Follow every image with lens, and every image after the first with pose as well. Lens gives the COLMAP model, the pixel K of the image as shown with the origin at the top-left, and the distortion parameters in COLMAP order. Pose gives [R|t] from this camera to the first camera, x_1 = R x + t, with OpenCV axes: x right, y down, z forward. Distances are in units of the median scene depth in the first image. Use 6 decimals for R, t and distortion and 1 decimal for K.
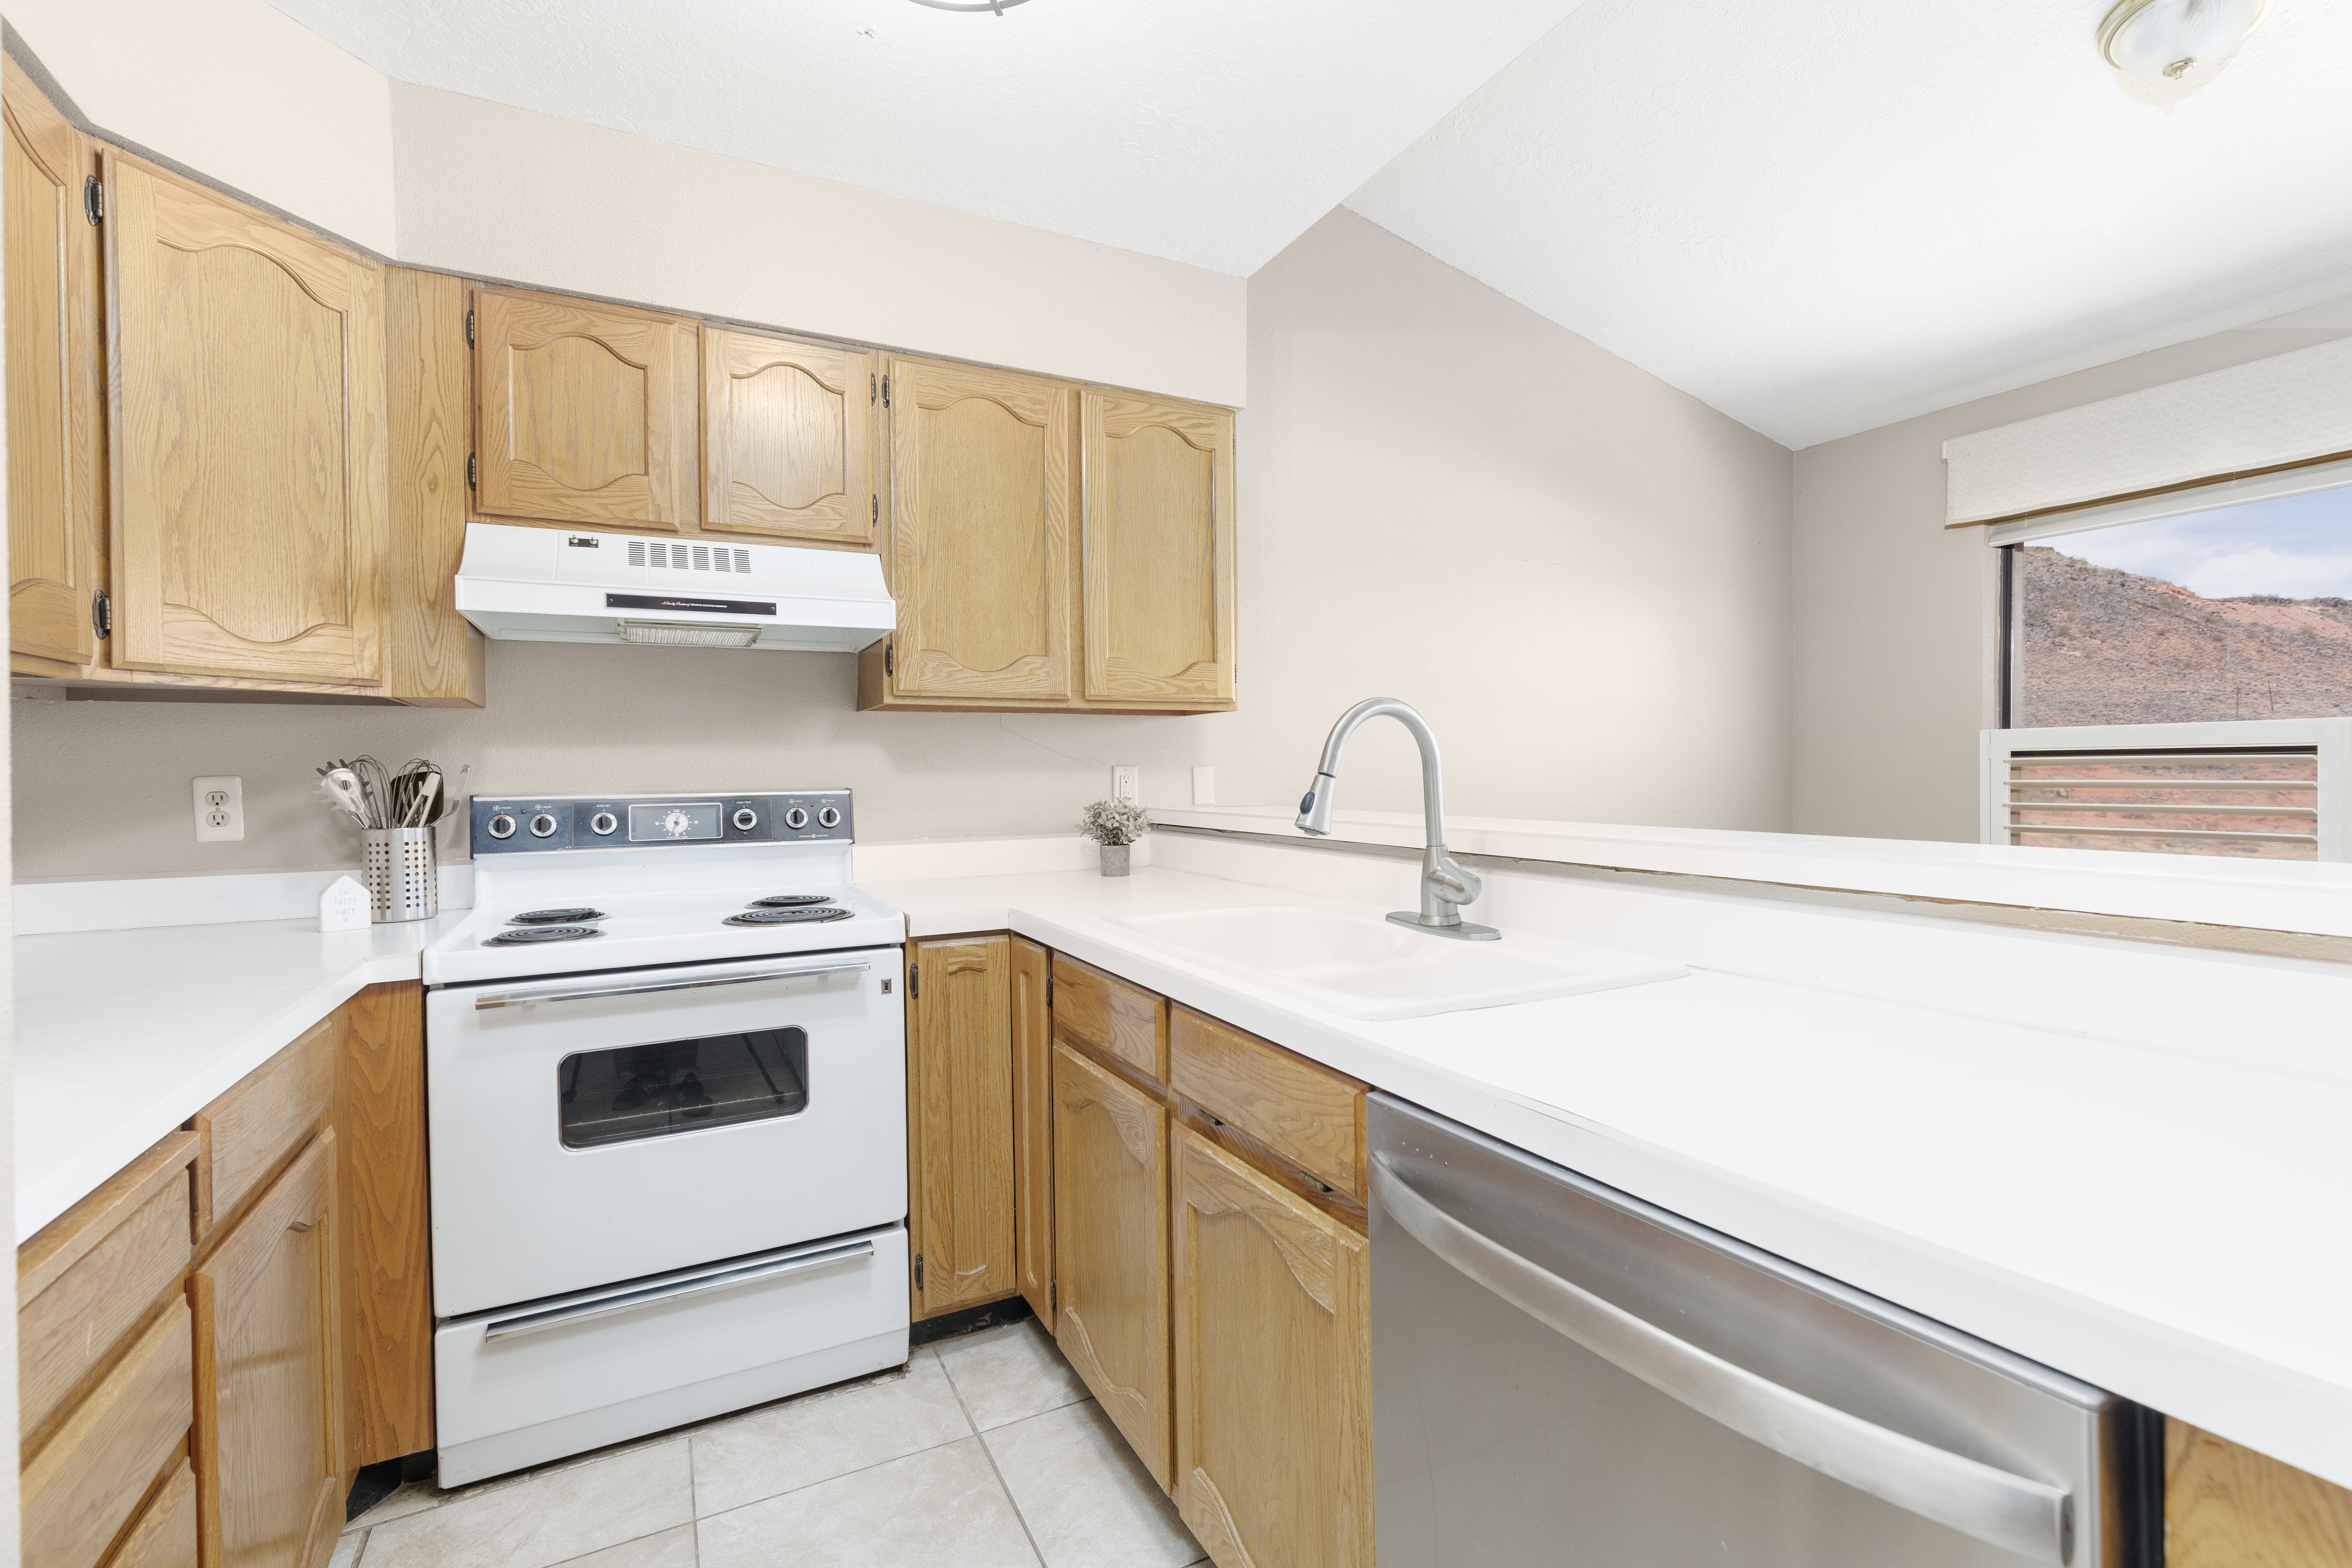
lens RADIAL K [[1048.6, 0, 1214.1], [0, 1048.6, 772.1], [0, 0, 1]] dist [0.005639, -0.001390]
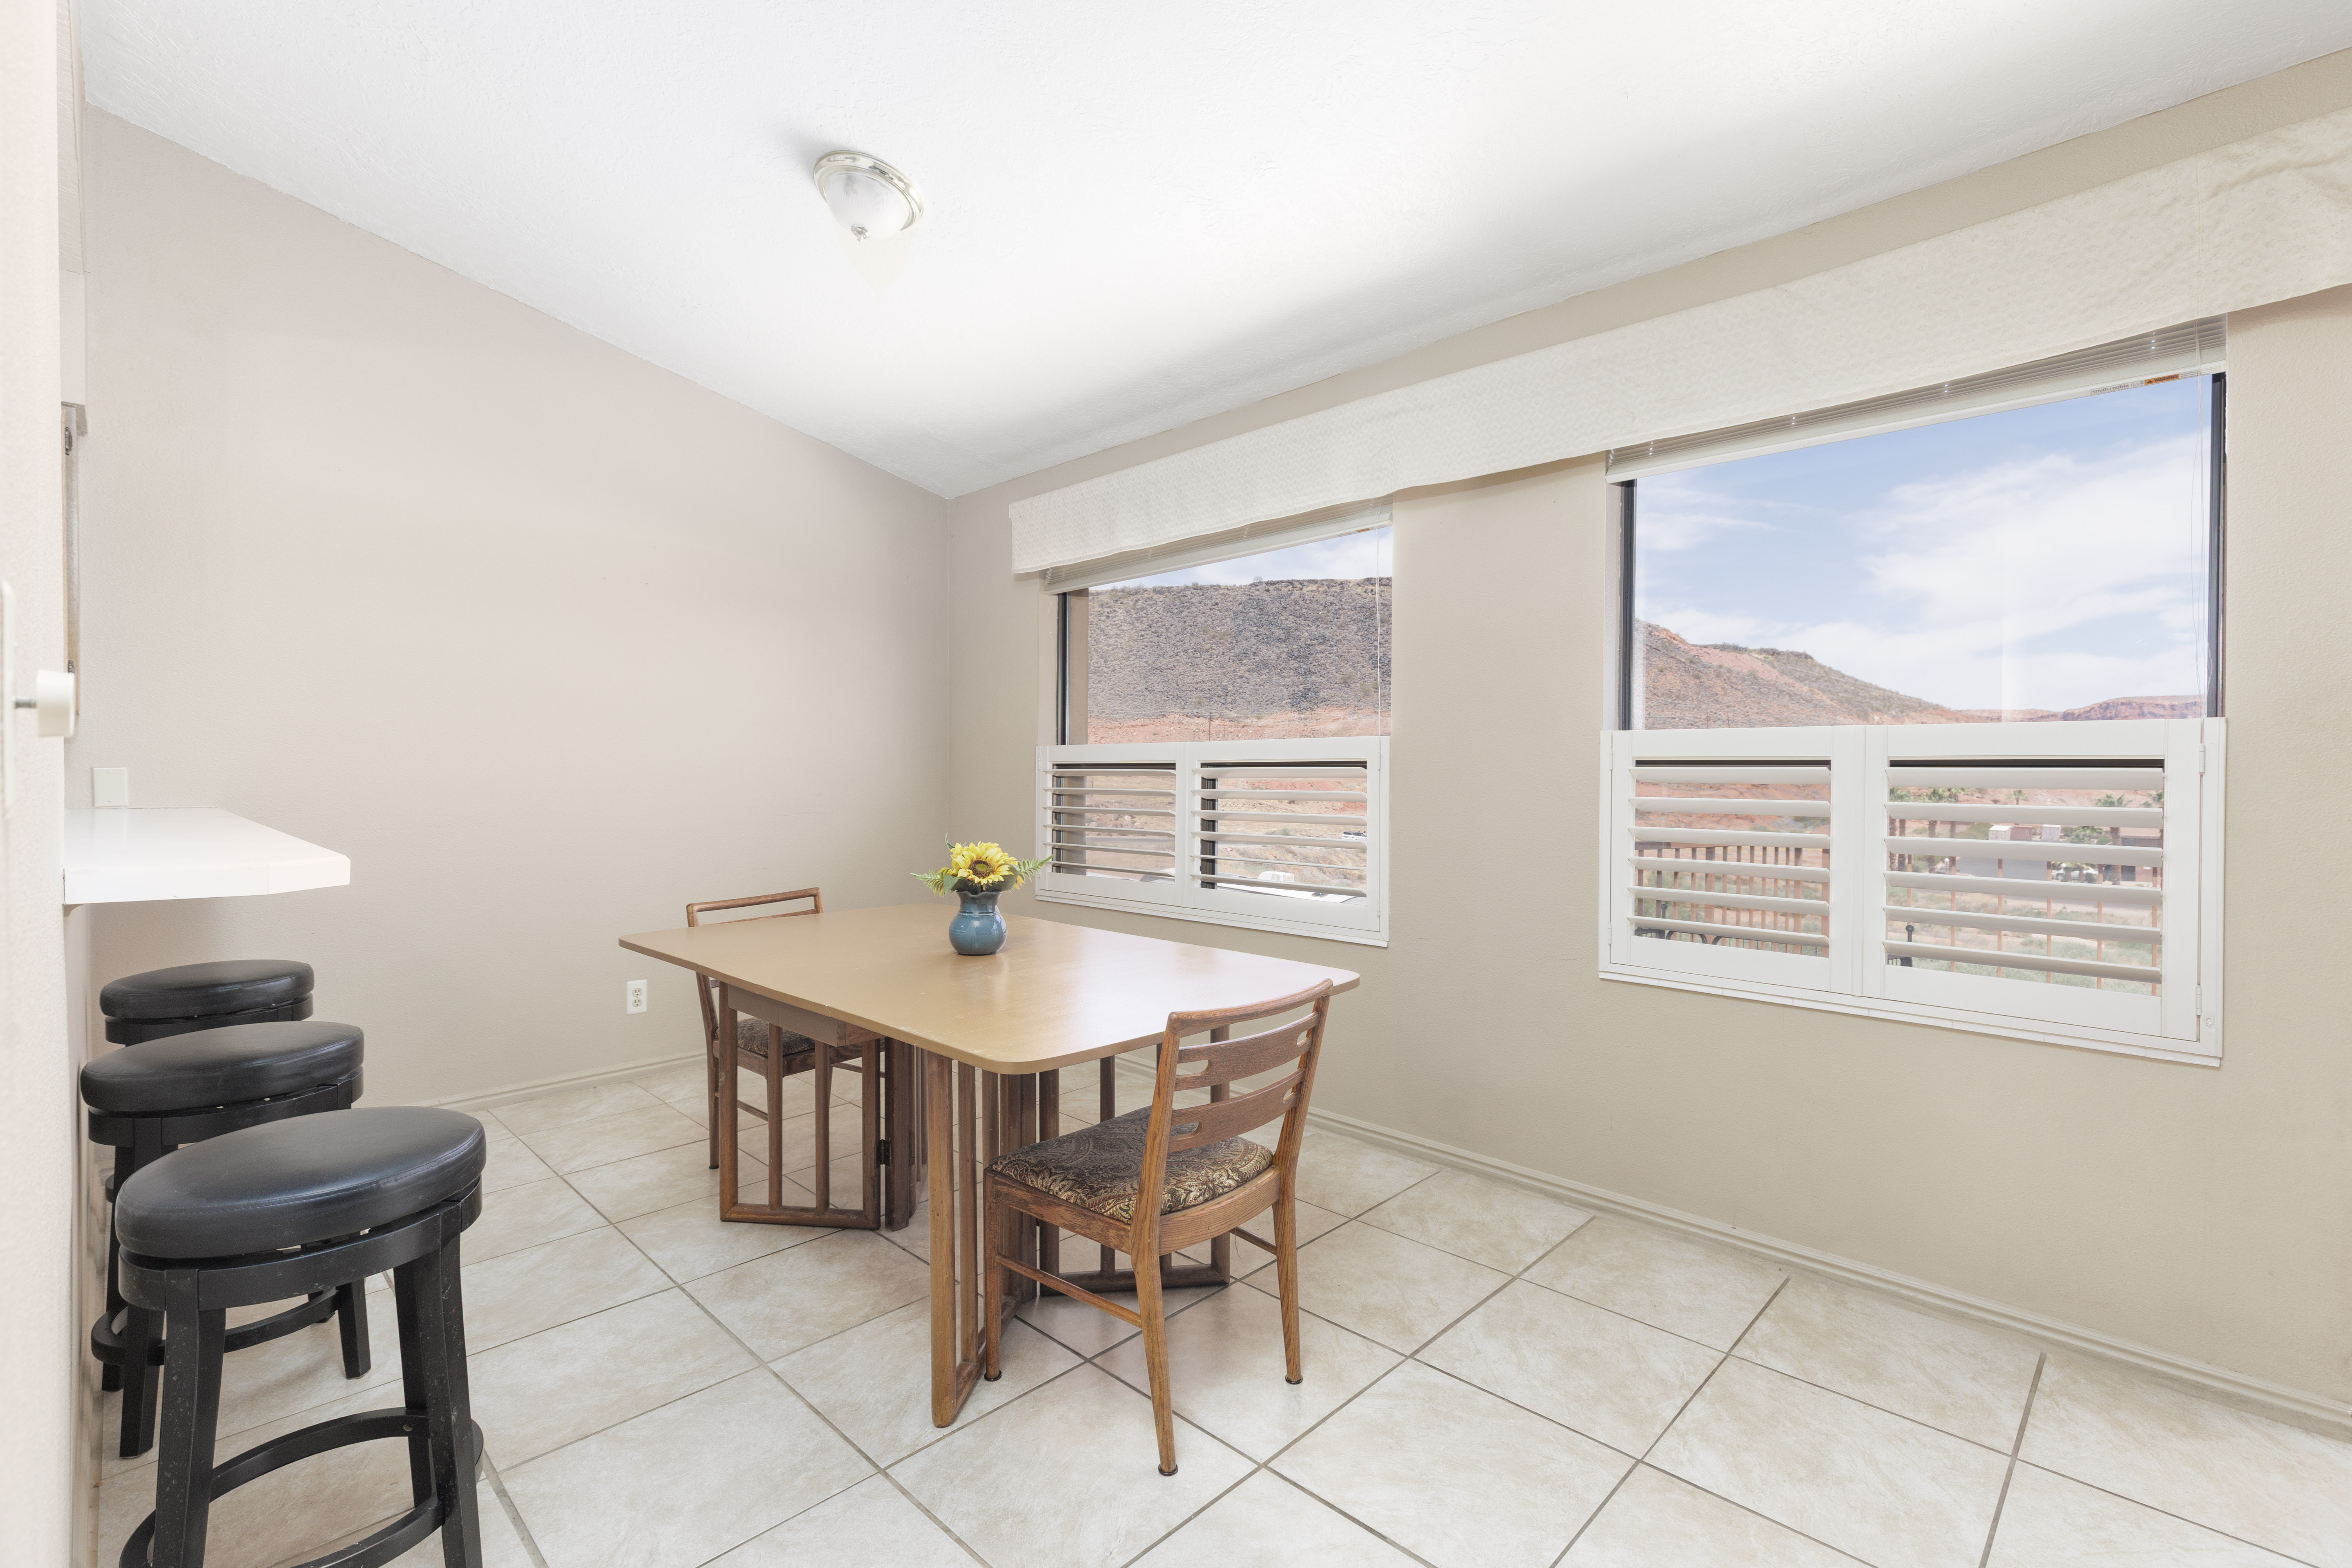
lens RADIAL K [[1048.6, 0, 1205.7], [0, 1048.6, 749.9], [0, 0, 1]] dist [0.005639, -0.001390]
pose [[0.950390, 0.017638, 0.310559, 0.544582], [-0.009749, 0.999590, -0.026939, -0.005110], [-0.310907, 0.022575, 0.950172, -0.195089]]
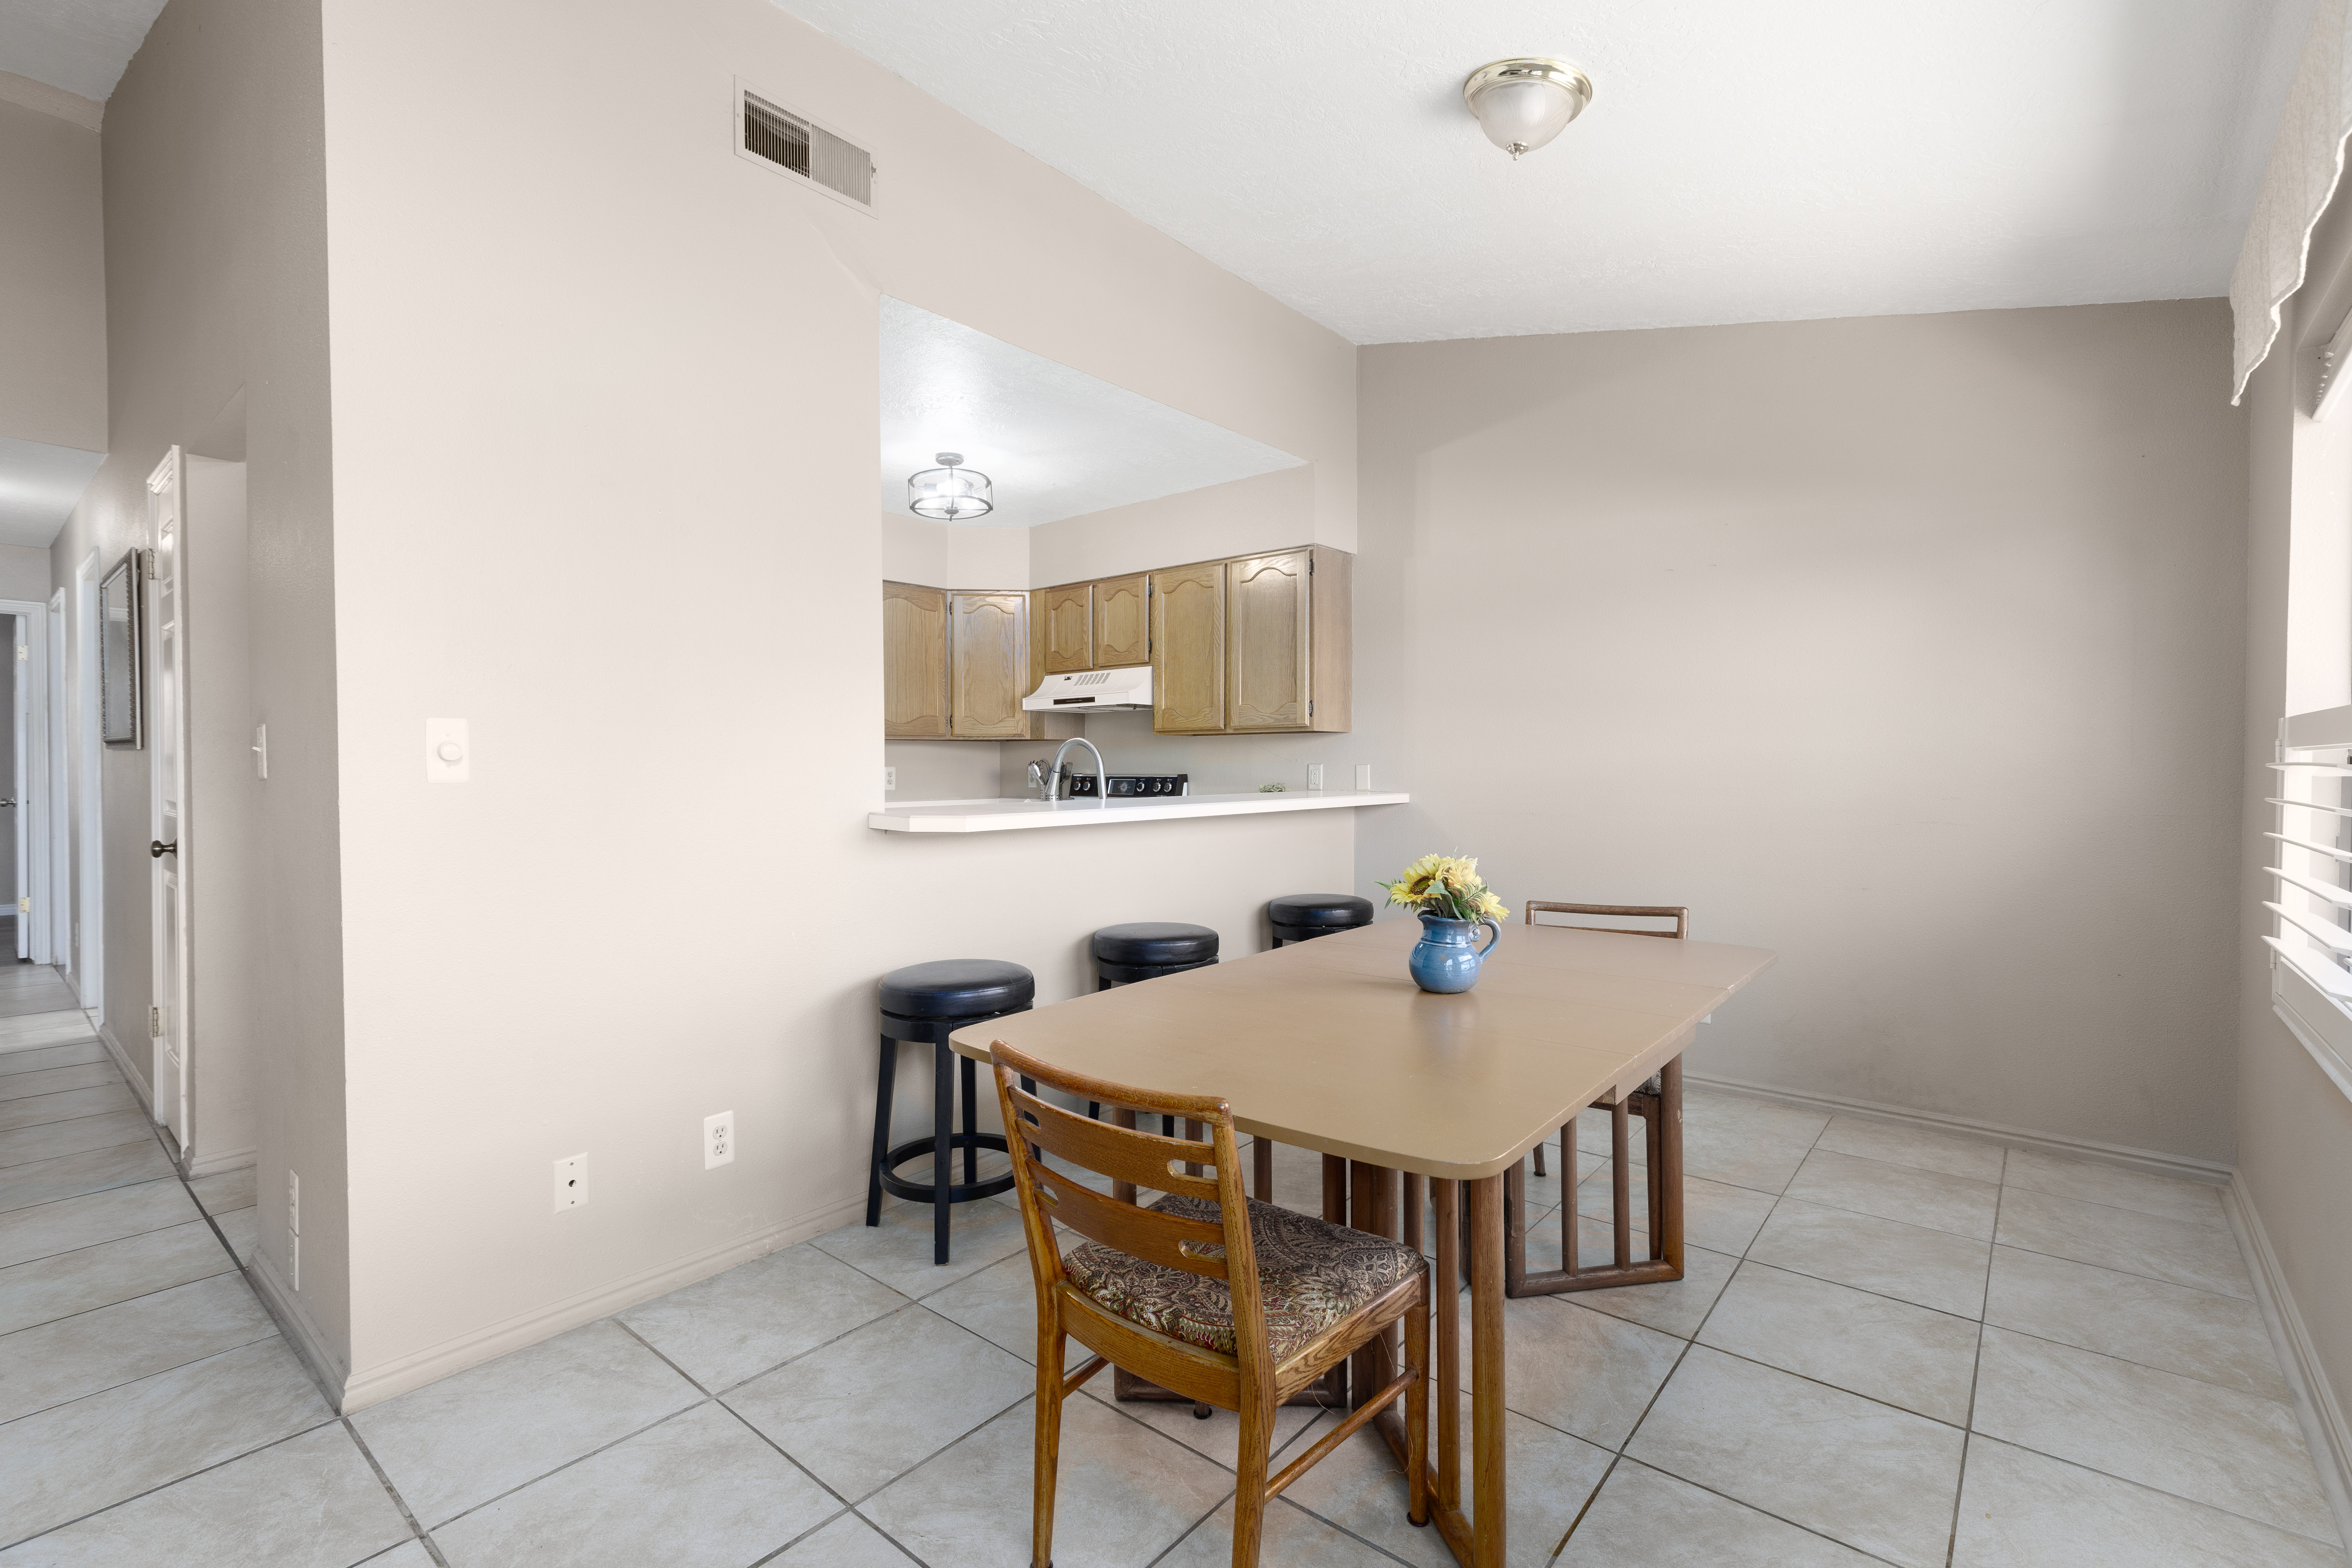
lens RADIAL K [[1048.6, 0, 1180.1], [0, 1048.6, 766.7], [0, 0, 1]] dist [0.005639, -0.001390]
pose [[0.374031, 0.015150, -0.927292, 1.080756], [-0.000519, 0.999870, 0.016127, -0.021548], [0.927416, -0.005550, 0.373990, 0.153147]]
